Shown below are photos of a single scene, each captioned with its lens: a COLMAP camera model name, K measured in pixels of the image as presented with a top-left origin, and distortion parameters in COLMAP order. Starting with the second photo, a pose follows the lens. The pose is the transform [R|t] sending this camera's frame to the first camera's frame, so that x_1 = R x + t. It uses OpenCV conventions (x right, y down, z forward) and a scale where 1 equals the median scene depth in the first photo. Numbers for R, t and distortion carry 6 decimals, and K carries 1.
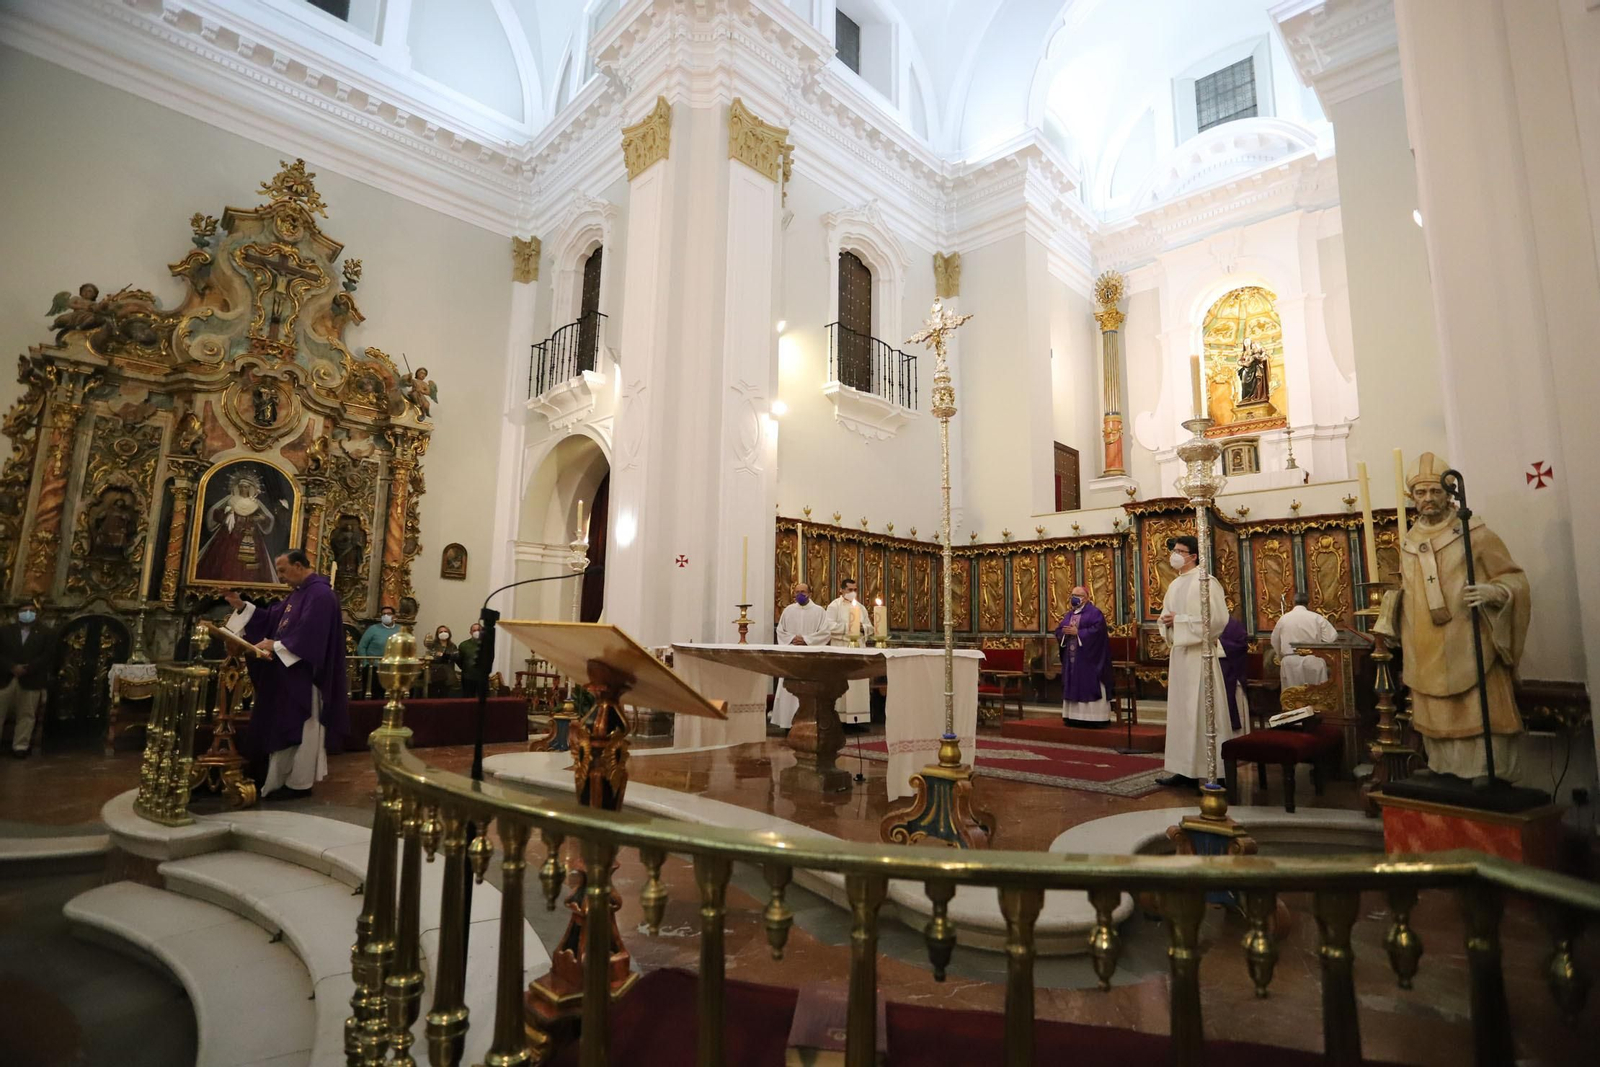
lens RADIAL K [[774.5, 0, 805.3], [0, 774.5, 538.6], [0, 0, 1]] dist [-0.071477, 0.030196]
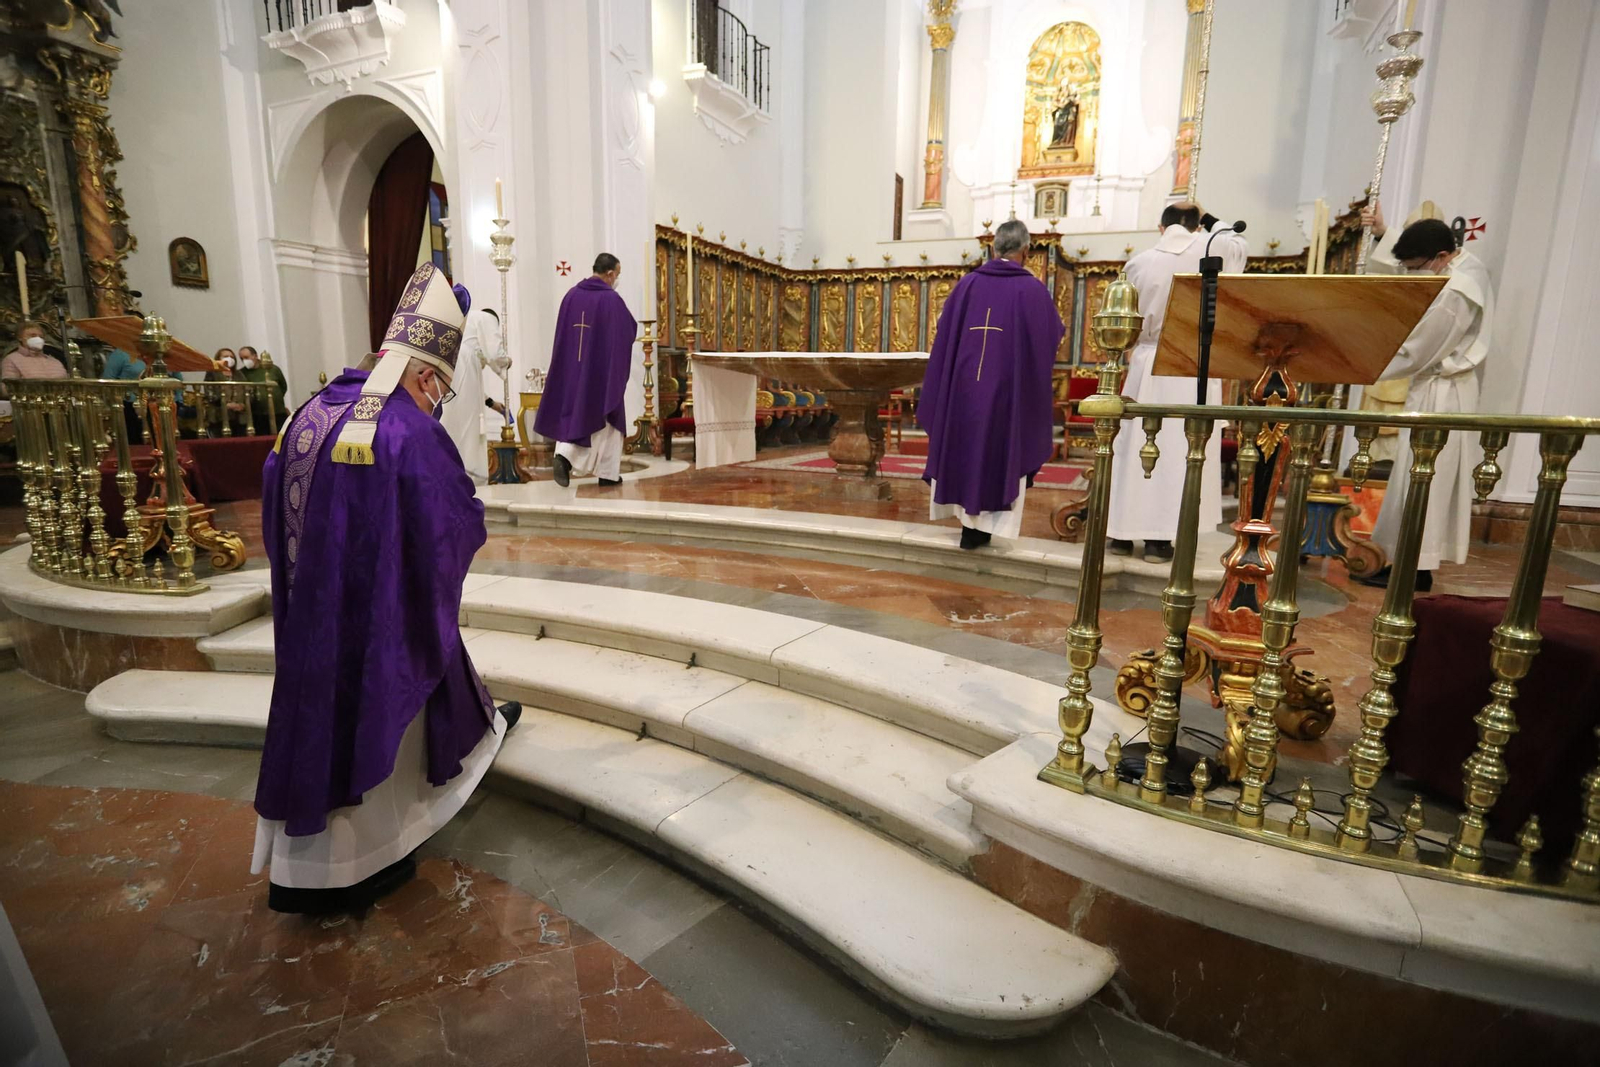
lens RADIAL K [[775.5, 0, 808.6], [0, 775.5, 535.9], [0, 0, 1]] dist [-0.069067, 0.025739]
pose [[0.928204, -0.070463, 0.365339, -0.212921], [-0.052267, 0.947475, 0.315531, 0.025412], [-0.368383, -0.311972, 0.875767, 0.054272]]
